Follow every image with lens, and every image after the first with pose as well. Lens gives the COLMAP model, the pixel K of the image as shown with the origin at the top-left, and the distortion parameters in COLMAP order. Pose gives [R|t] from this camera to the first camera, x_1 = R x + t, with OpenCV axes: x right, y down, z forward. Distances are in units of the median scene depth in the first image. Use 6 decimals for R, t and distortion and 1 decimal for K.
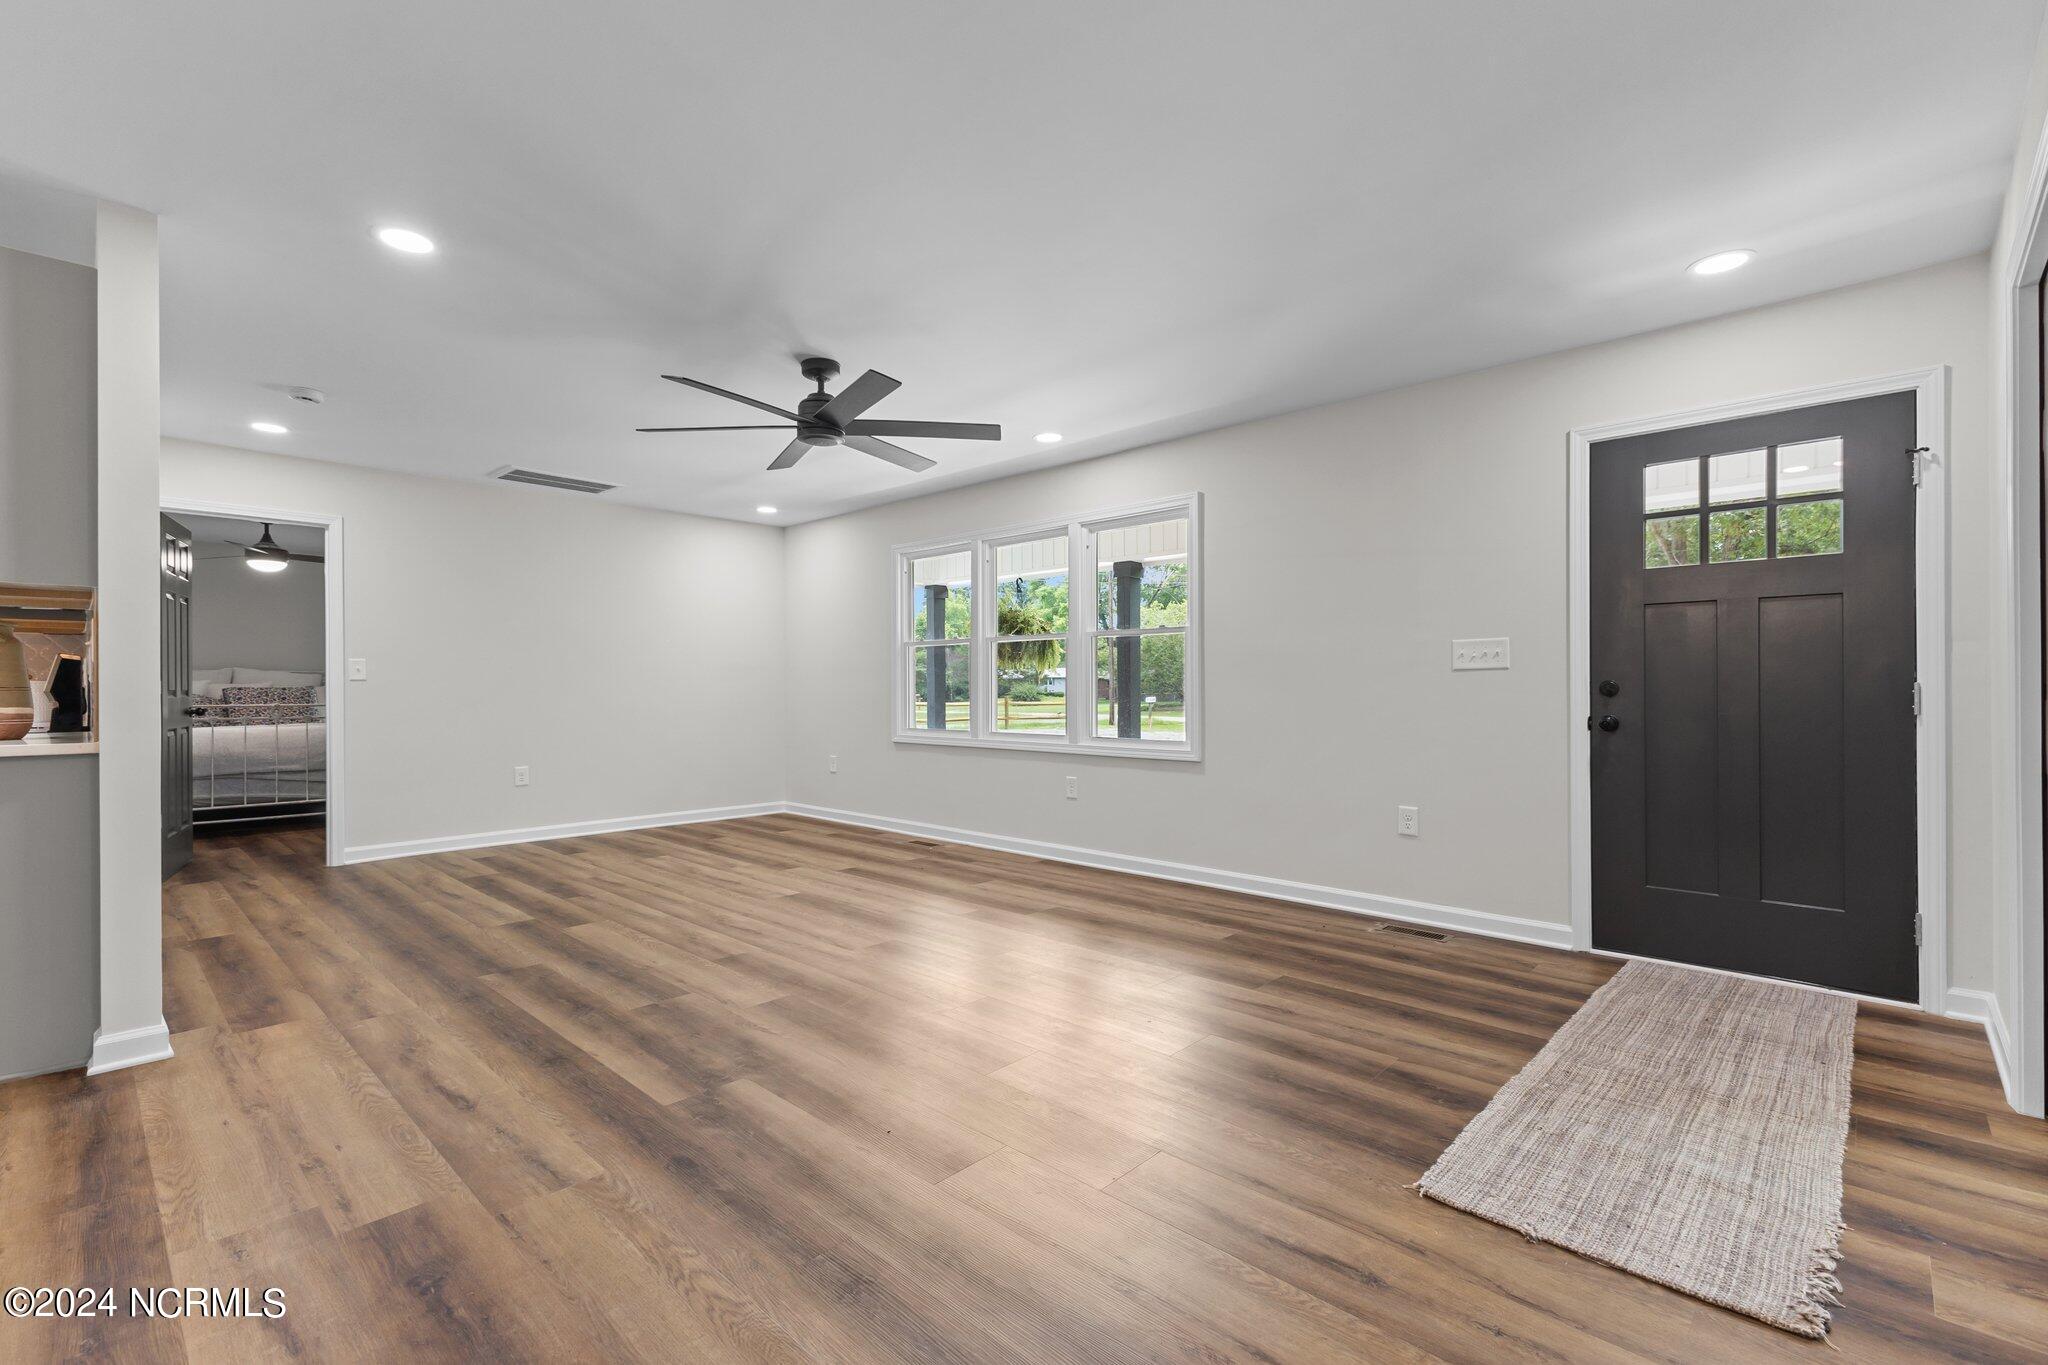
lens RADIAL K [[910.2, 0, 1022.9], [0, 910.2, 680.7], [0, 0, 1]] dist [0.001002, 0.000029]
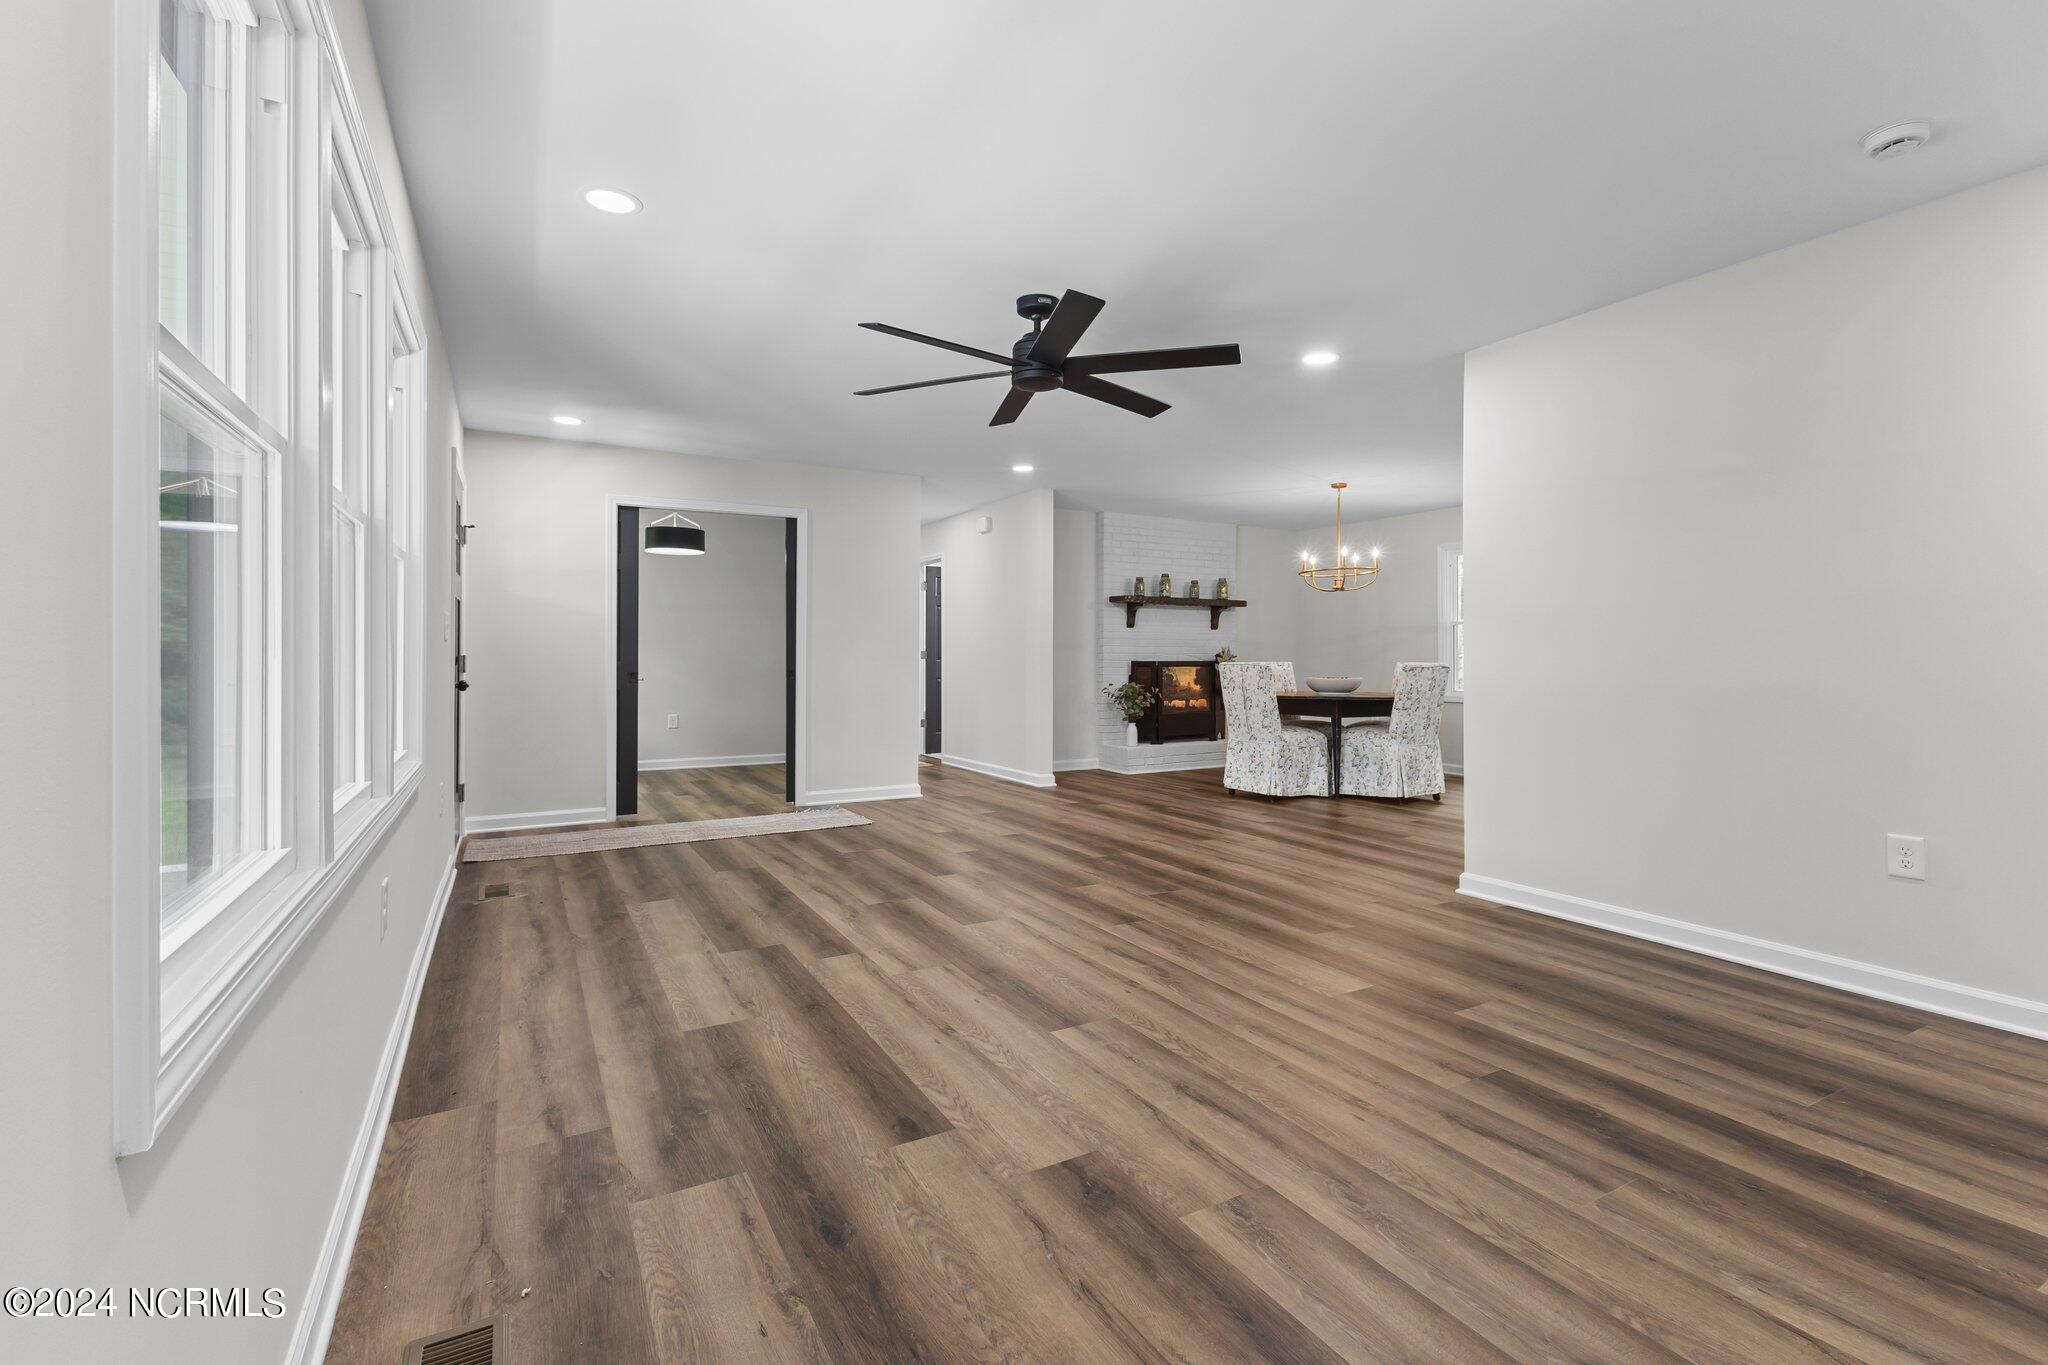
lens RADIAL K [[910.2, 0, 1025.2], [0, 910.2, 667.0], [0, 0, 1]] dist [0.001002, 0.000029]
pose [[-0.953747, 0.000980, 0.300610, -0.505117], [0.003678, 0.999958, 0.008409, 0.011660], [-0.300589, 0.009125, -0.953710, 1.954859]]
